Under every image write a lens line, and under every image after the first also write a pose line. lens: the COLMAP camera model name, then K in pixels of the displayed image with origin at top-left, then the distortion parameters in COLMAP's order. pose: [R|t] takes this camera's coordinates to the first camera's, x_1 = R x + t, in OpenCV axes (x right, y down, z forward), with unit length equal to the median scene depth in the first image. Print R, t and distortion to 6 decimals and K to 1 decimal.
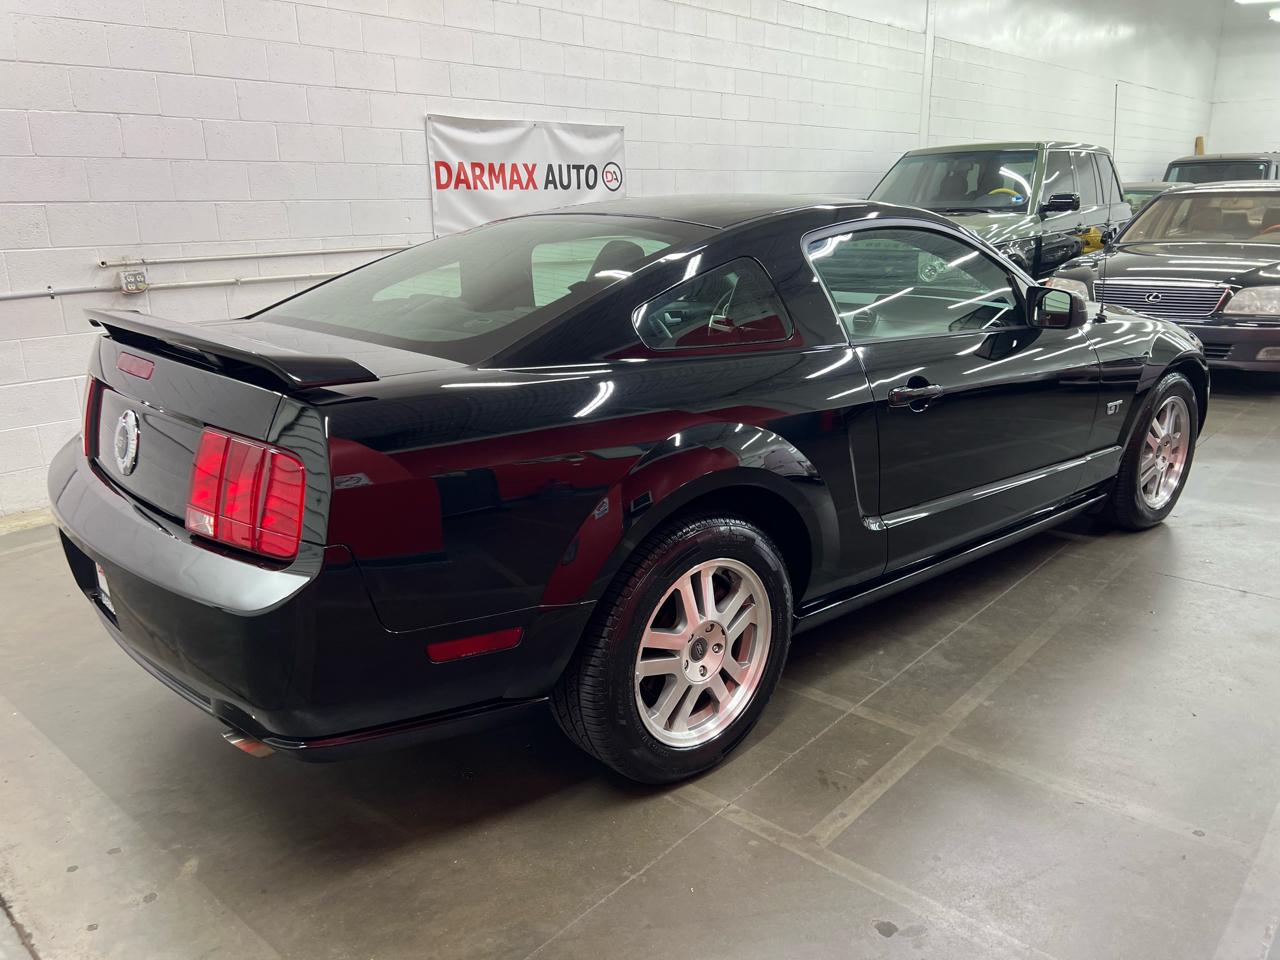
lens RADIAL K [[967.1, 0, 620.5], [0, 967.1, 479.3], [0, 0, 1]] dist [0.057364, -0.069171]
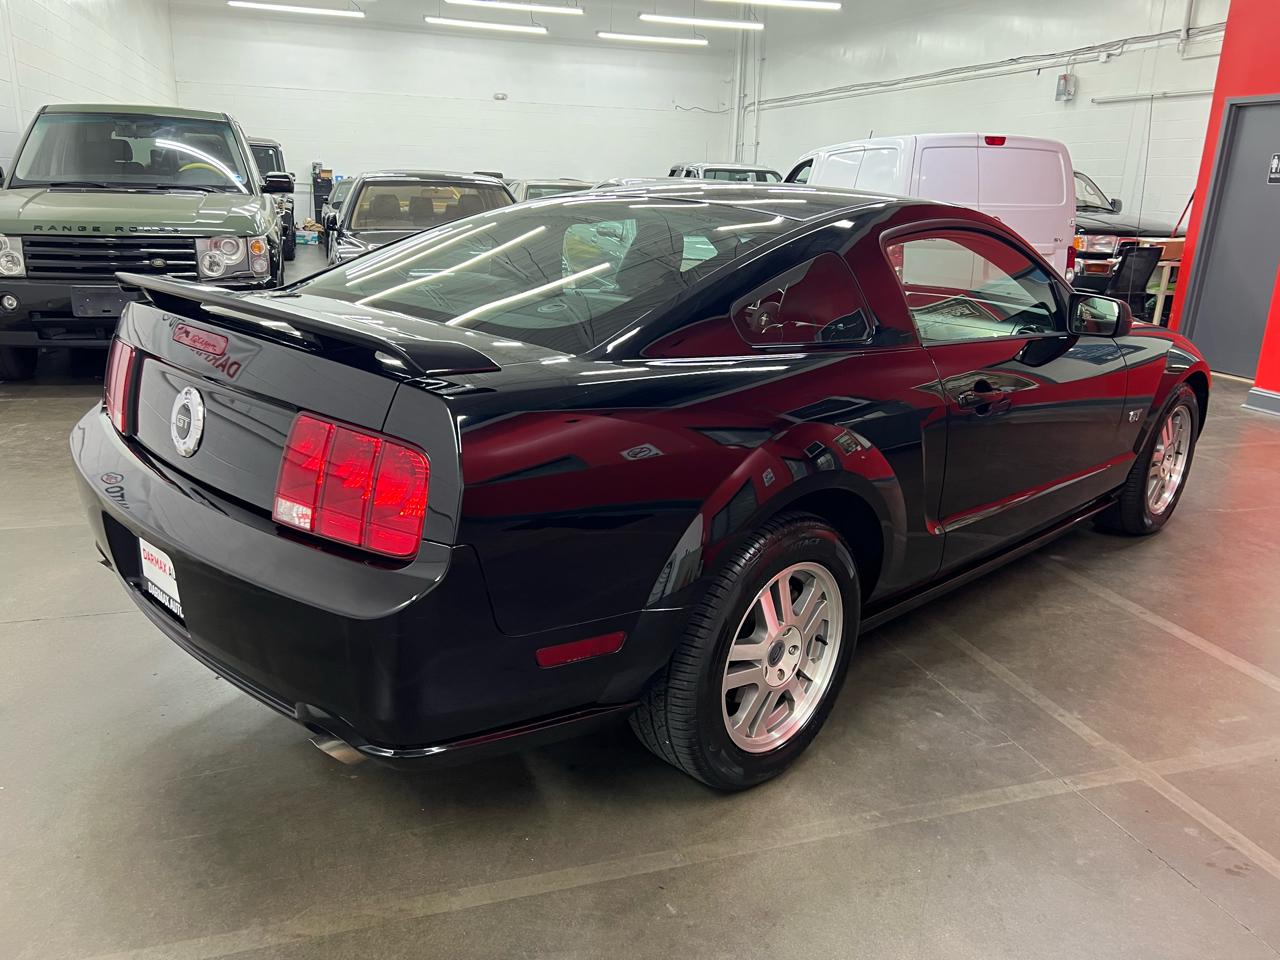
lens RADIAL K [[967.1, 0, 624.2], [0, 967.1, 484.0], [0, 0, 1]] dist [0.057364, -0.069171]
pose [[0.503344, -0.220848, 0.835387, -0.263393], [0.196930, 0.970663, 0.137955, -0.094218], [-0.841346, 0.095073, 0.532069, 0.345826]]
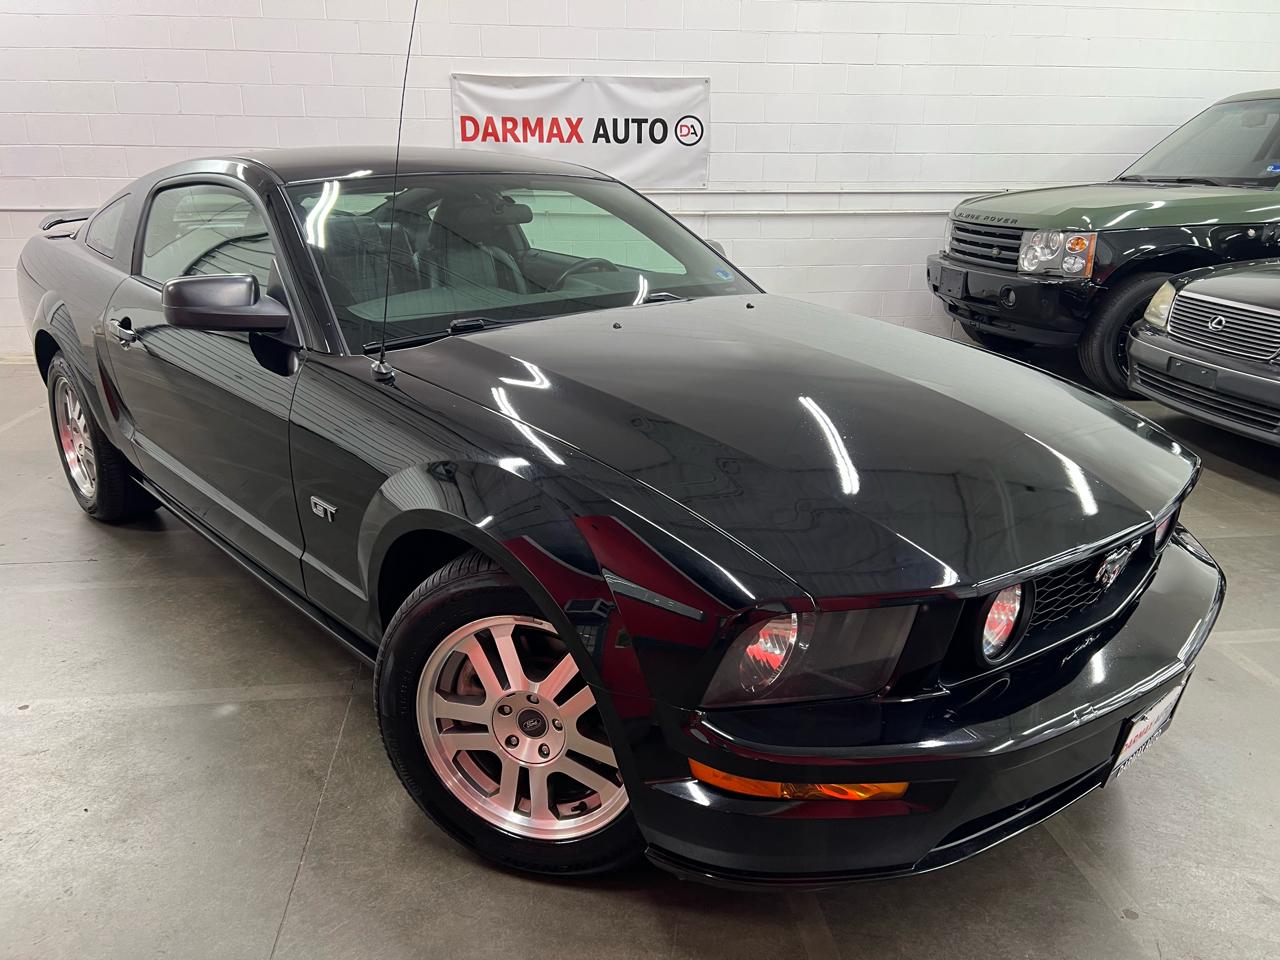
lens RADIAL K [[967.1, 0, 637.7], [0, 967.1, 475.8], [0, 0, 1]] dist [0.057364, -0.069171]
pose [[0.743325, 0.227407, -0.629090, 0.704484], [-0.203068, 0.972773, 0.111701, -0.083619], [0.637363, 0.044718, 0.769265, 0.263817]]
